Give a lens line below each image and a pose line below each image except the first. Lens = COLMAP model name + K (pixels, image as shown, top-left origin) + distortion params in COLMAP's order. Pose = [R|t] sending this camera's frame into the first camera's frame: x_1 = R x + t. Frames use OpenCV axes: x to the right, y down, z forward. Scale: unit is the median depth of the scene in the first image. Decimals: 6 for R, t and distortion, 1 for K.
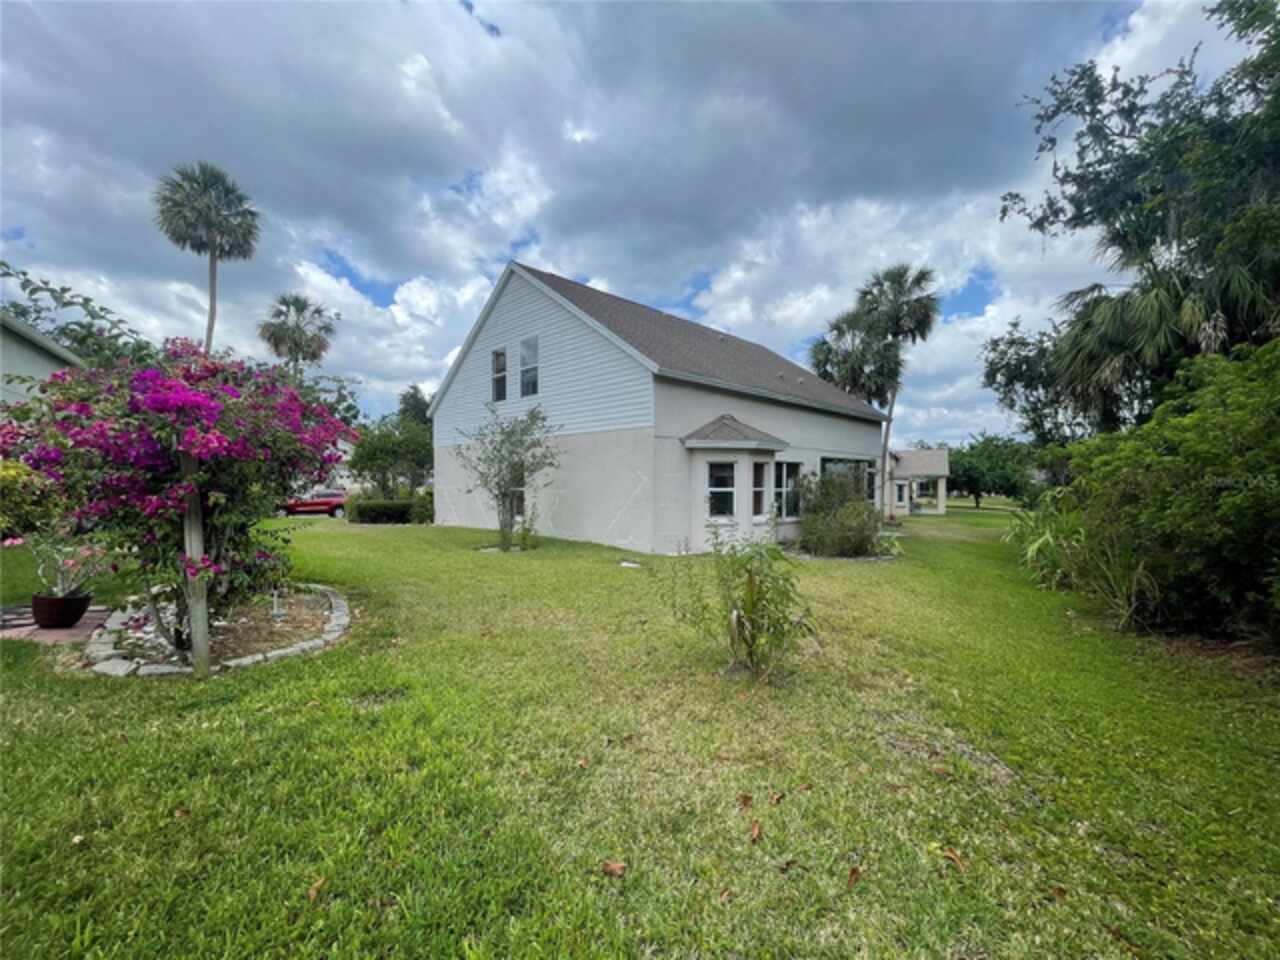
lens RADIAL K [[521.1, 0, 640.0], [0, 521.1, 480.0], [0, 0, 1]] dist [0.008117, 0.000063]
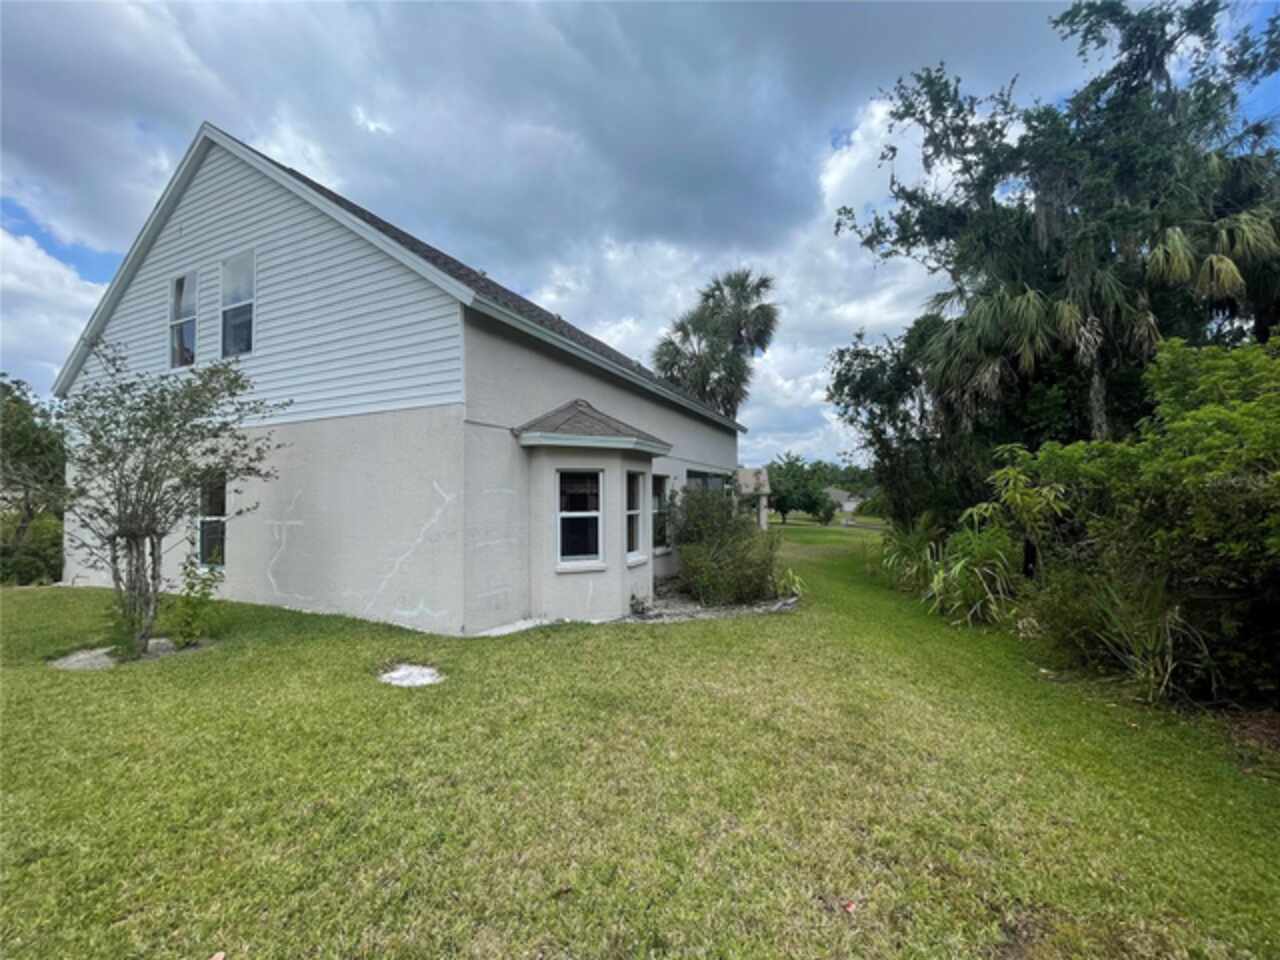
lens RADIAL K [[521.1, 0, 640.0], [0, 521.1, 480.0], [0, 0, 1]] dist [0.008117, 0.000063]
pose [[0.939981, 0.002075, 0.341220, 0.006760], [0.011459, 0.999226, -0.037644, 0.001066], [-0.341034, 0.039294, 0.939229, 0.240802]]
